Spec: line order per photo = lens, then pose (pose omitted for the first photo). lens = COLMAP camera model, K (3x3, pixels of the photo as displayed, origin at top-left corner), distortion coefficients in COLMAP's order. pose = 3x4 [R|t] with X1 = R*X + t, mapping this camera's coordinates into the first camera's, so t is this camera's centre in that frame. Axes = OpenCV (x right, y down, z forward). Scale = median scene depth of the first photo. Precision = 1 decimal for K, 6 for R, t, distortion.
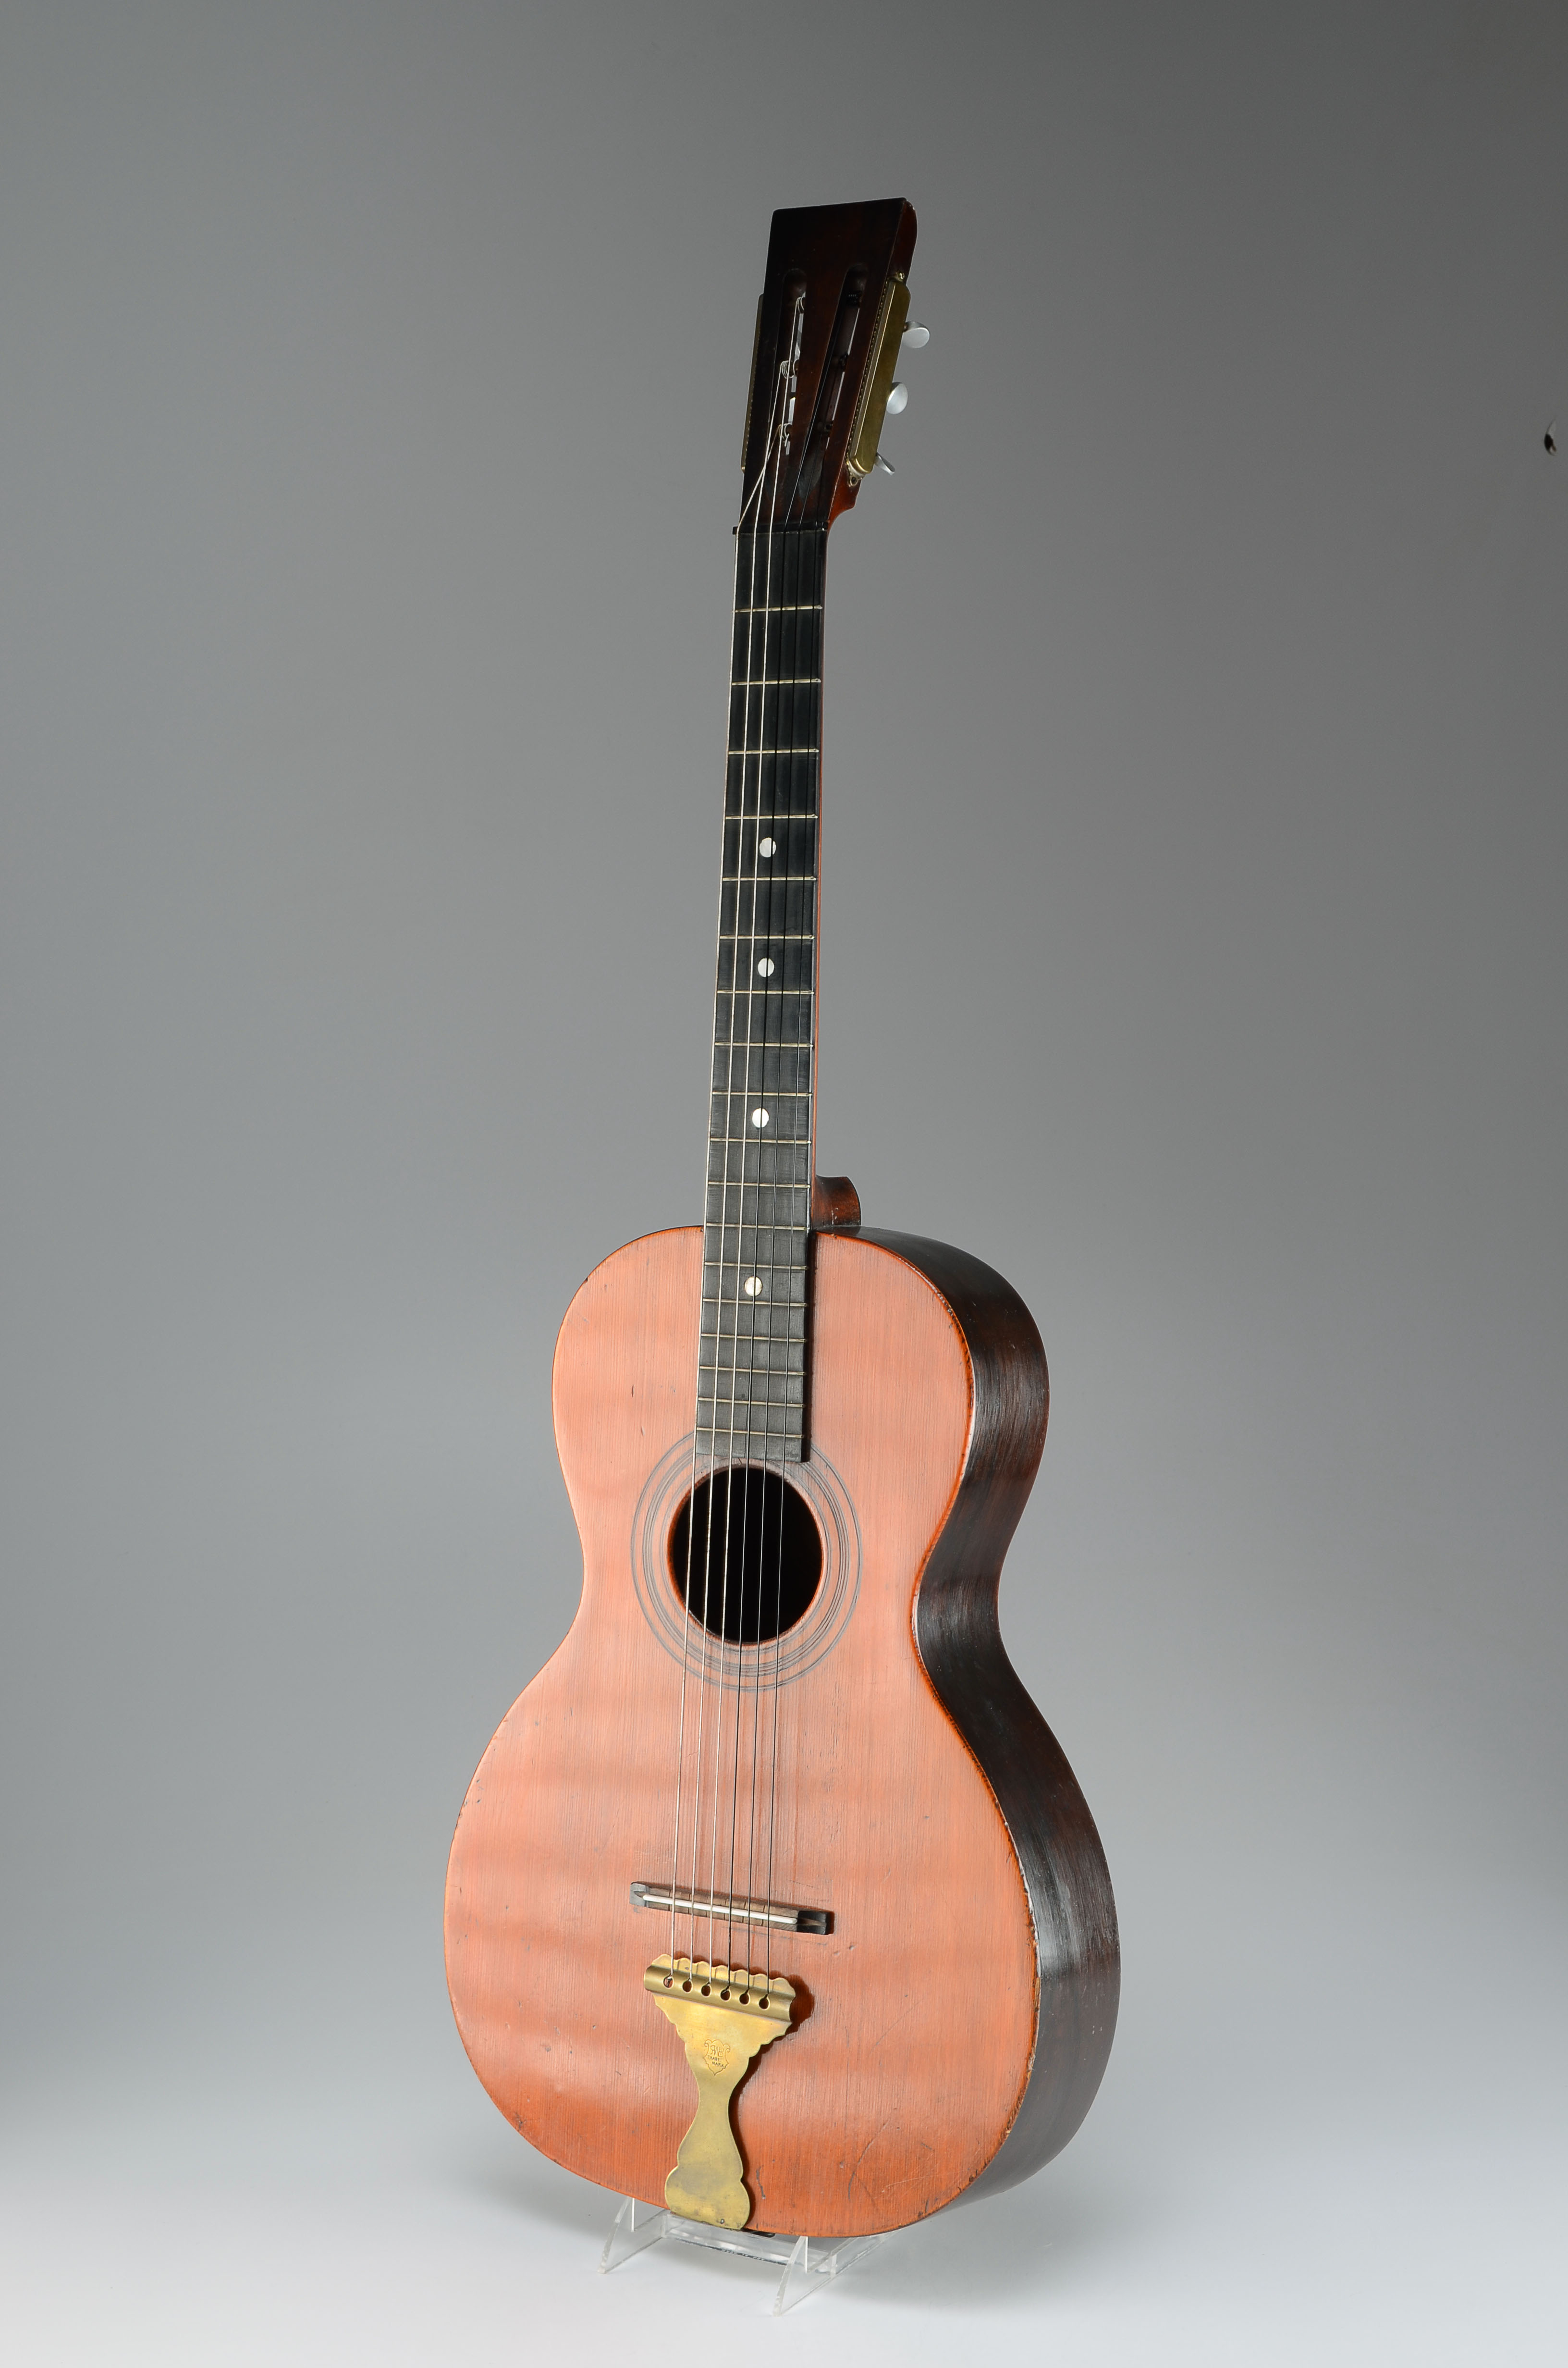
lens RADIAL K [[4293.4, 0, 784.0], [0, 4293.4, 1193.7], [0, 0, 1]] dist [-0.038110, 0.000000]
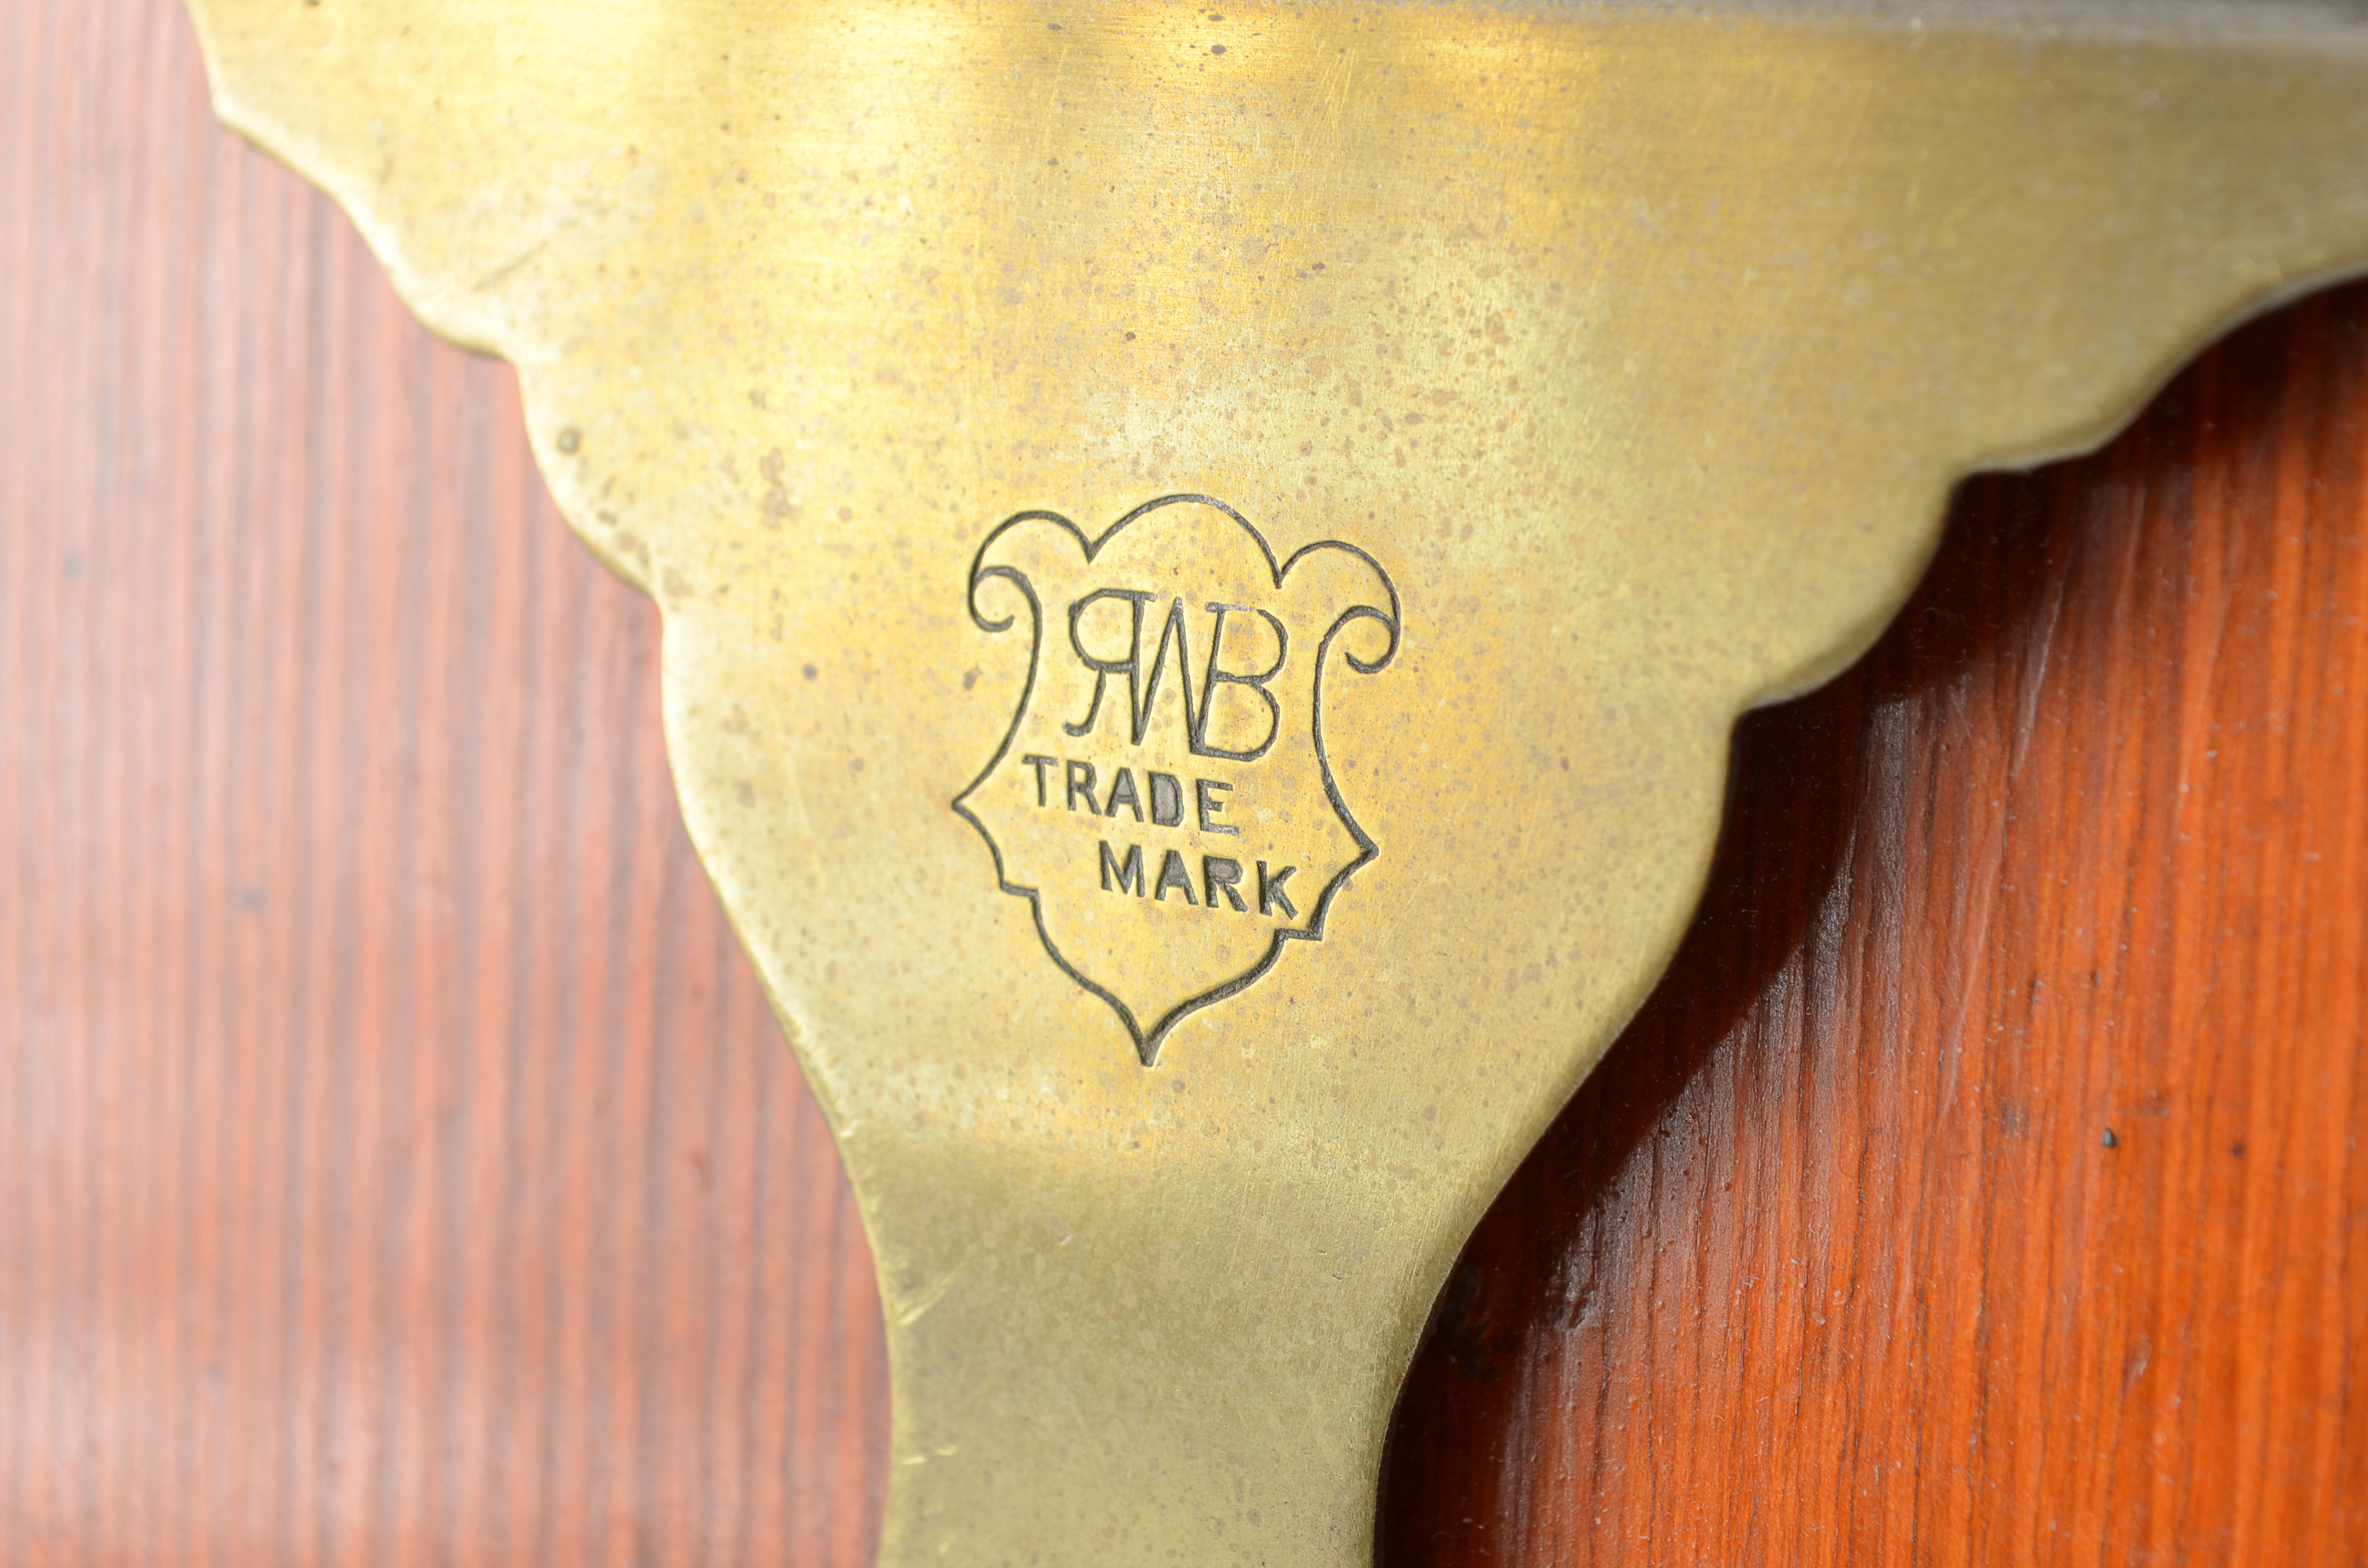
lens RADIAL K [[5589.3, 0, 1183.9], [0, 5589.3, 787.4], [0, 0, 1]] dist [0.069644, 0.000000]
pose [[0.993437, -0.026284, 0.111318, -0.024853], [0.017542, 0.996737, 0.078792, 0.195062], [-0.113026, -0.076322, 0.990656, 0.917185]]
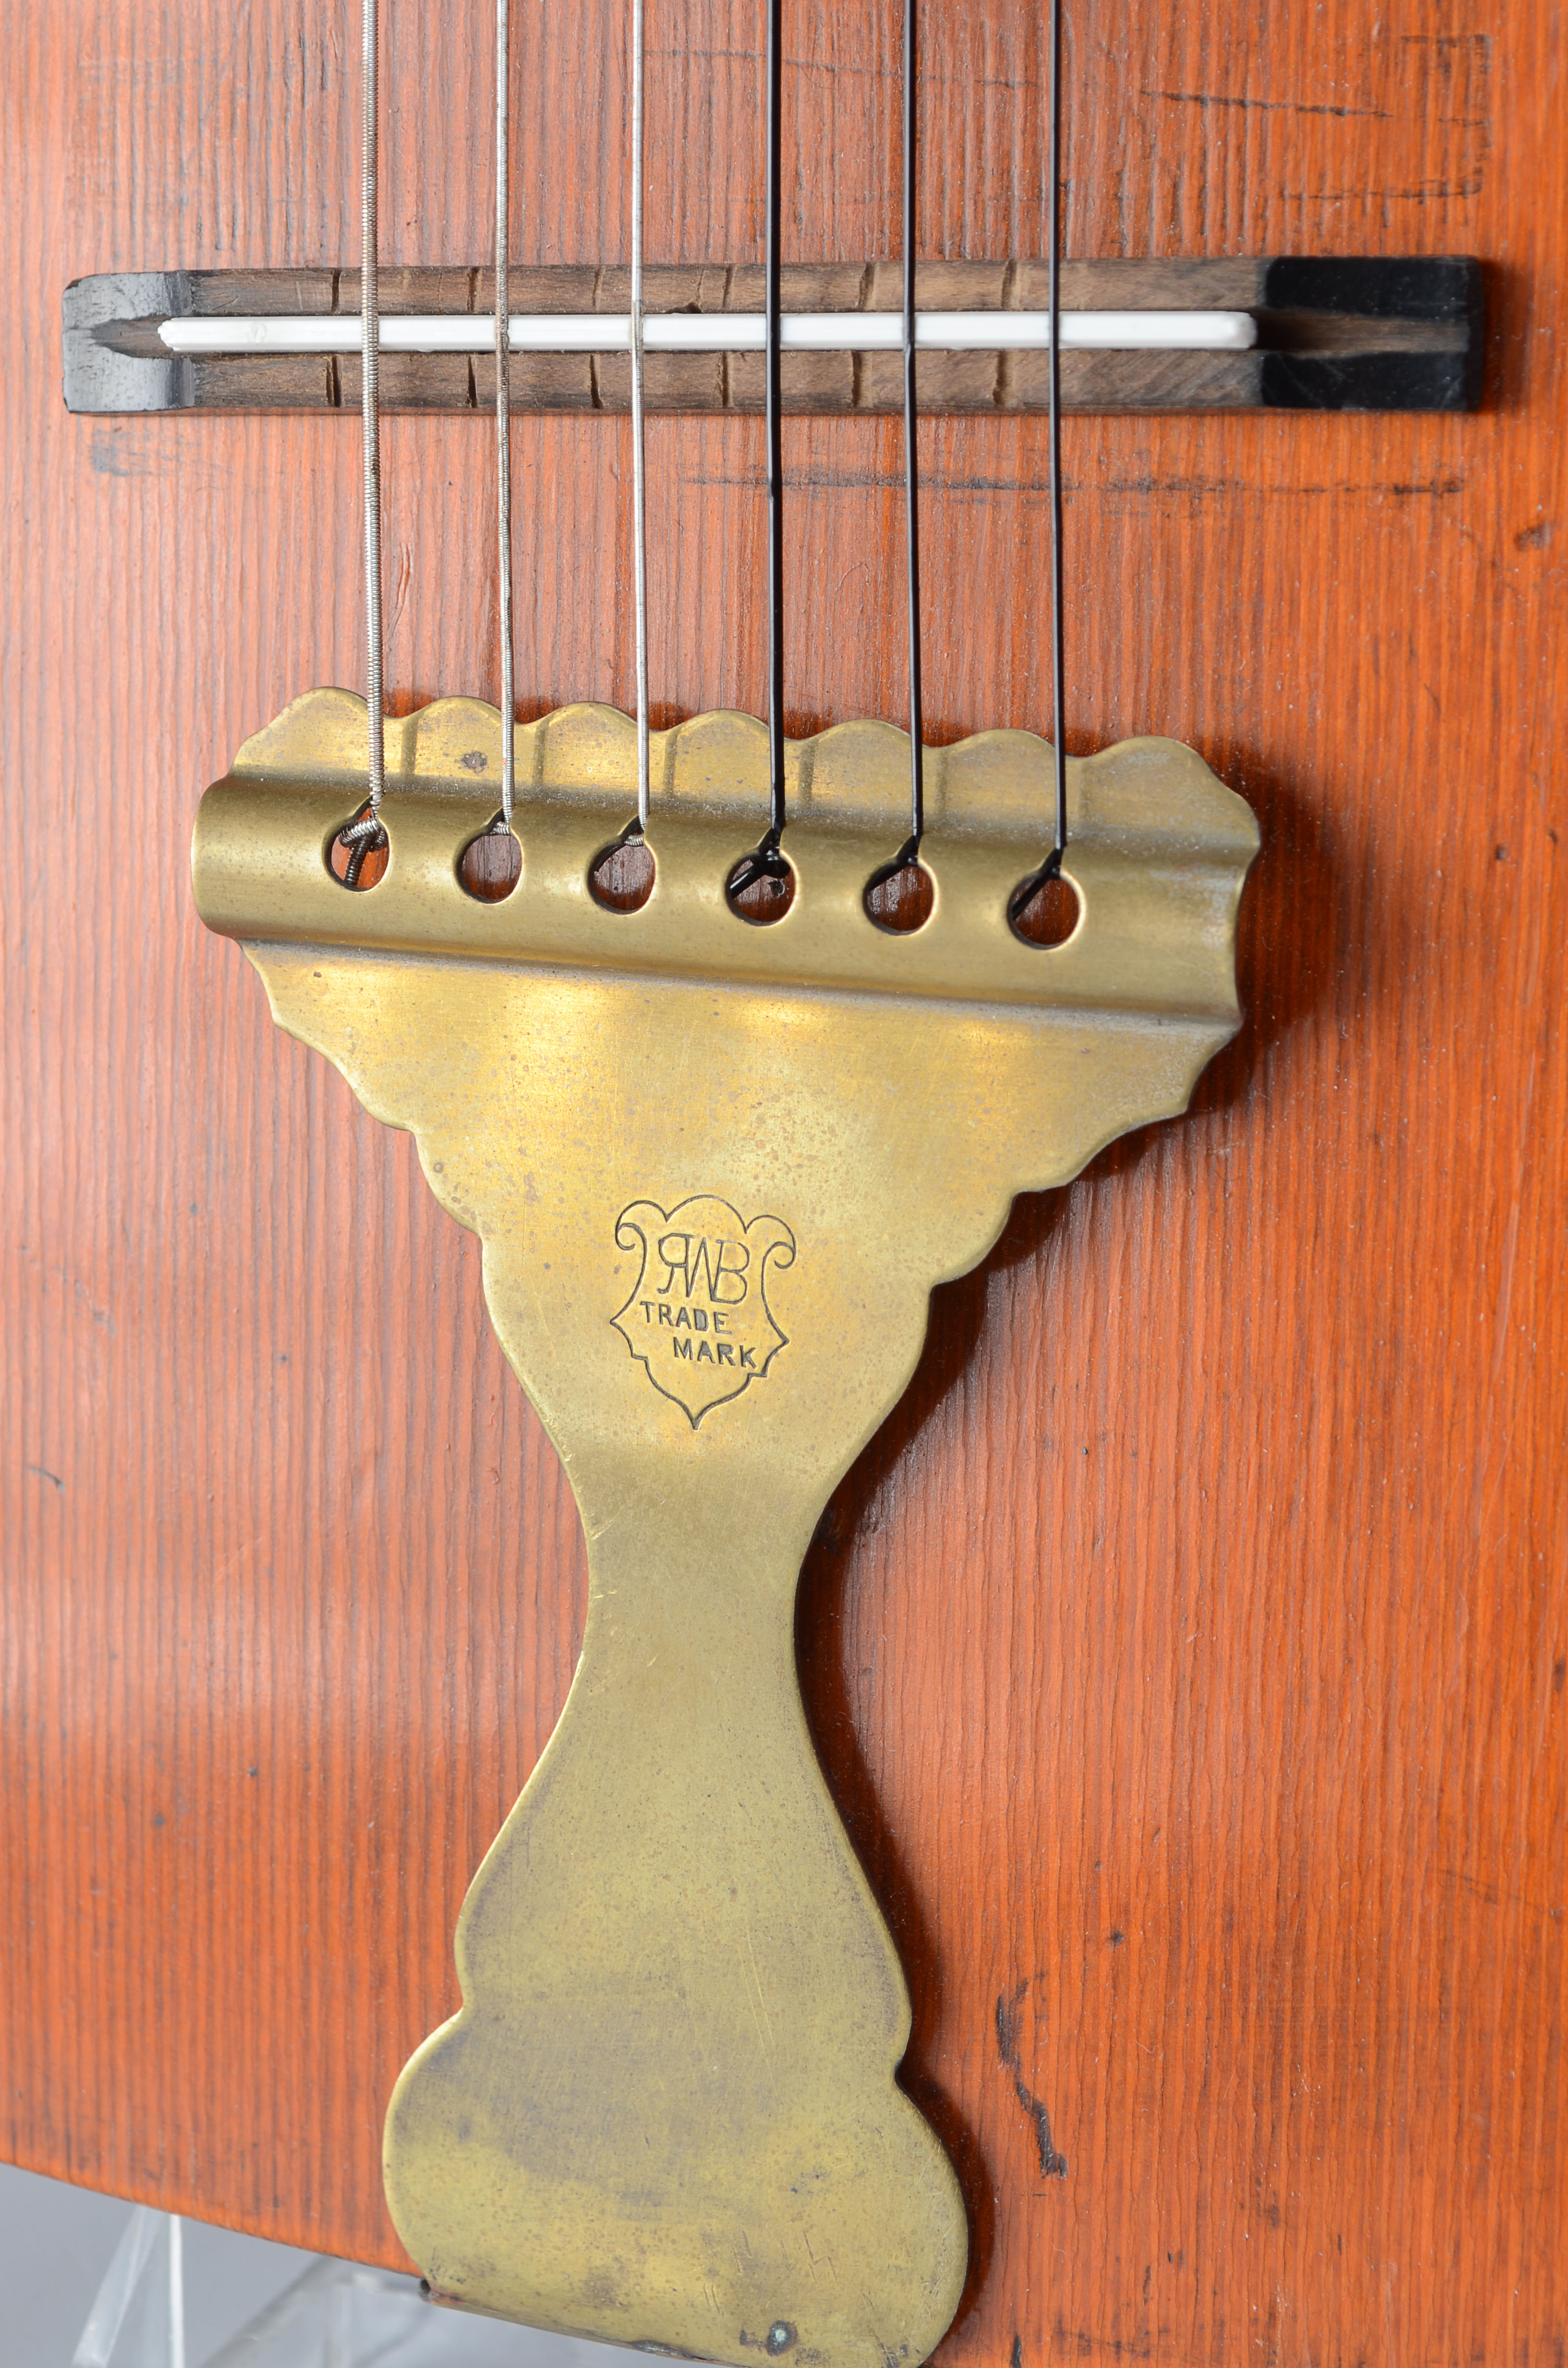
lens RADIAL K [[5589.3, 0, 784.3], [0, 5589.3, 1183.6], [0, 0, 1]] dist [0.069644, 0.000000]
pose [[0.986768, -0.054619, 0.152662, -0.043624], [0.037900, 0.993169, 0.110358, 0.174529], [-0.157647, -0.103112, 0.982097, 0.800327]]
